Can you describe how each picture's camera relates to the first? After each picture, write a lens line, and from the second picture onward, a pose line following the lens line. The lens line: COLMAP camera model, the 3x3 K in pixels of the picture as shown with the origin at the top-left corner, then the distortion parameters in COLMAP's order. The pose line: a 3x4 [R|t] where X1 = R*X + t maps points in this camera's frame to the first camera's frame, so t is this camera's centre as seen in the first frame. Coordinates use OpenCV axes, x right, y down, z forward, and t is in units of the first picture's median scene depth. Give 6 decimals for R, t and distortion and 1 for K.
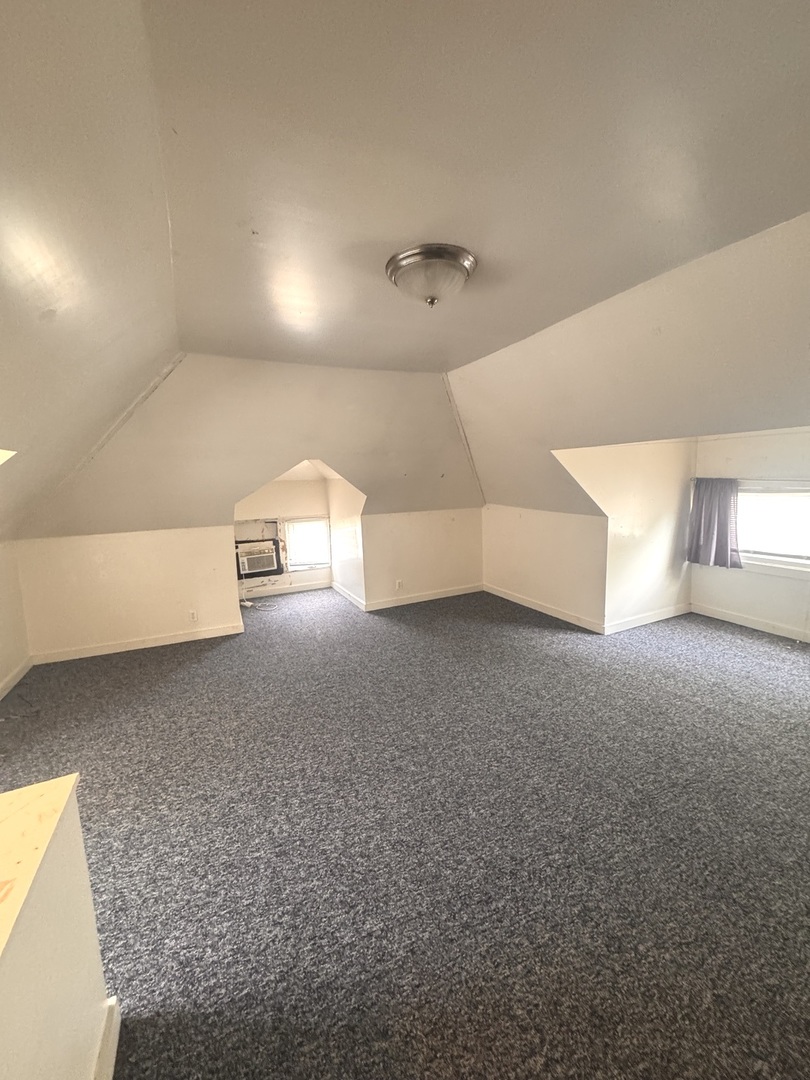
lens RADIAL K [[430.2, 0, 404.3], [0, 430.2, 539.4], [0, 0, 1]] dist [-0.001885, 0.000485]
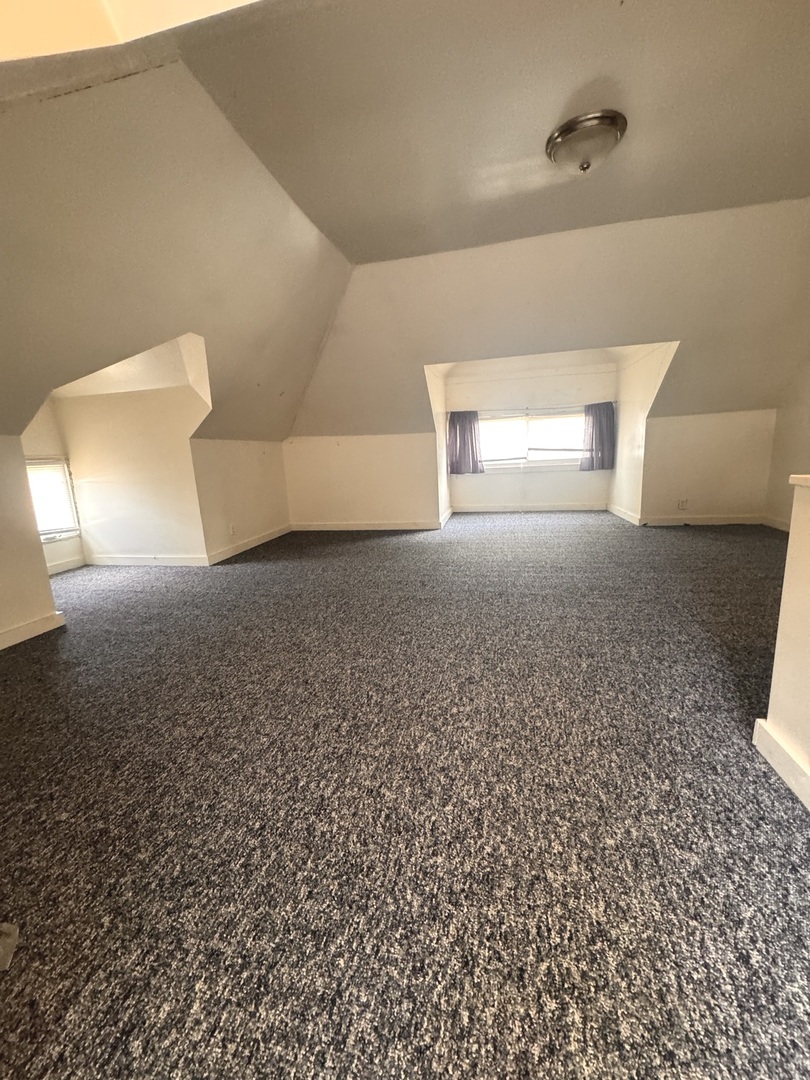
lens RADIAL K [[430.2, 0, 404.3], [0, 430.2, 539.4], [0, 0, 1]] dist [-0.001885, 0.000485]
pose [[0.612701, -0.154531, 0.775060, -0.571294], [0.143552, 0.986145, 0.083136, 0.130942], [-0.777168, 0.060324, 0.626395, 0.294901]]
